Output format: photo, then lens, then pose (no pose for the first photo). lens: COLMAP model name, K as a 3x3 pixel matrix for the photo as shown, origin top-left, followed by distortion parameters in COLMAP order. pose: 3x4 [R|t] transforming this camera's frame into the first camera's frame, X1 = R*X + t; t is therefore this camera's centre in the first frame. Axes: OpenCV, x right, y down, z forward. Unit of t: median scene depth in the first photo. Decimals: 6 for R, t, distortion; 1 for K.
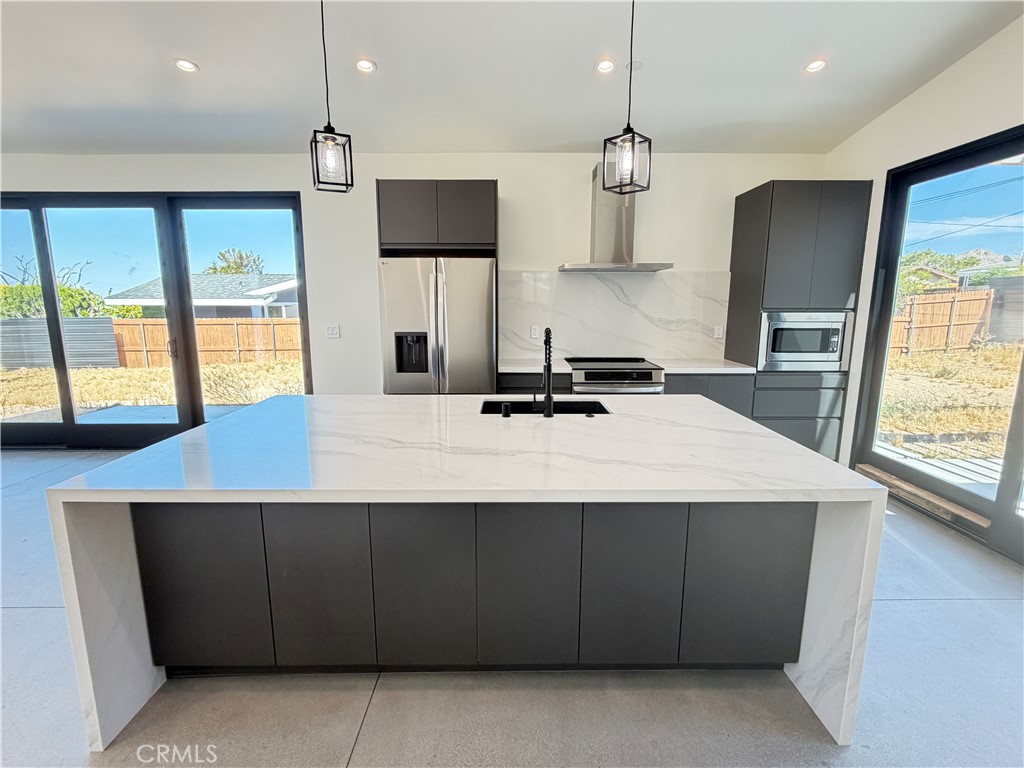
lens RADIAL K [[486.2, 0, 511.4], [0, 486.2, 382.3], [0, 0, 1]] dist [-0.003811, -0.000057]
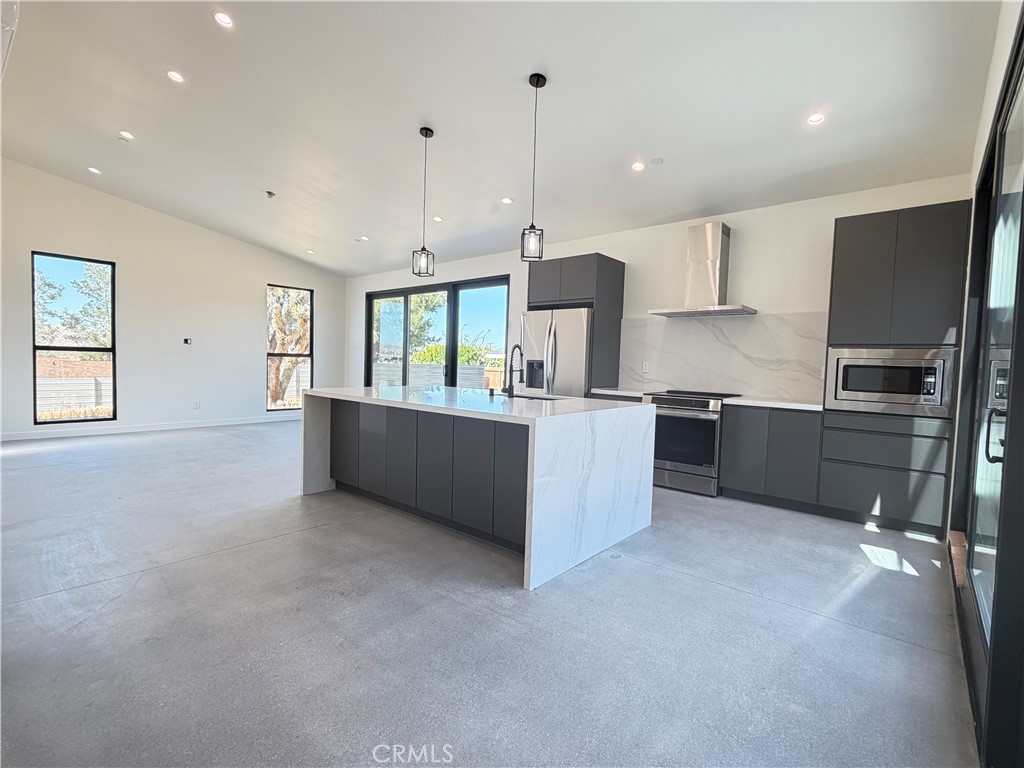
lens RADIAL K [[486.2, 0, 513.6], [0, 486.2, 380.9], [0, 0, 1]] dist [-0.003811, -0.000057]
pose [[0.755357, 0.046863, -0.653636, 0.661467], [-0.137097, 0.986668, -0.087692, 0.090191], [0.640812, 0.155850, 0.751712, -0.127015]]
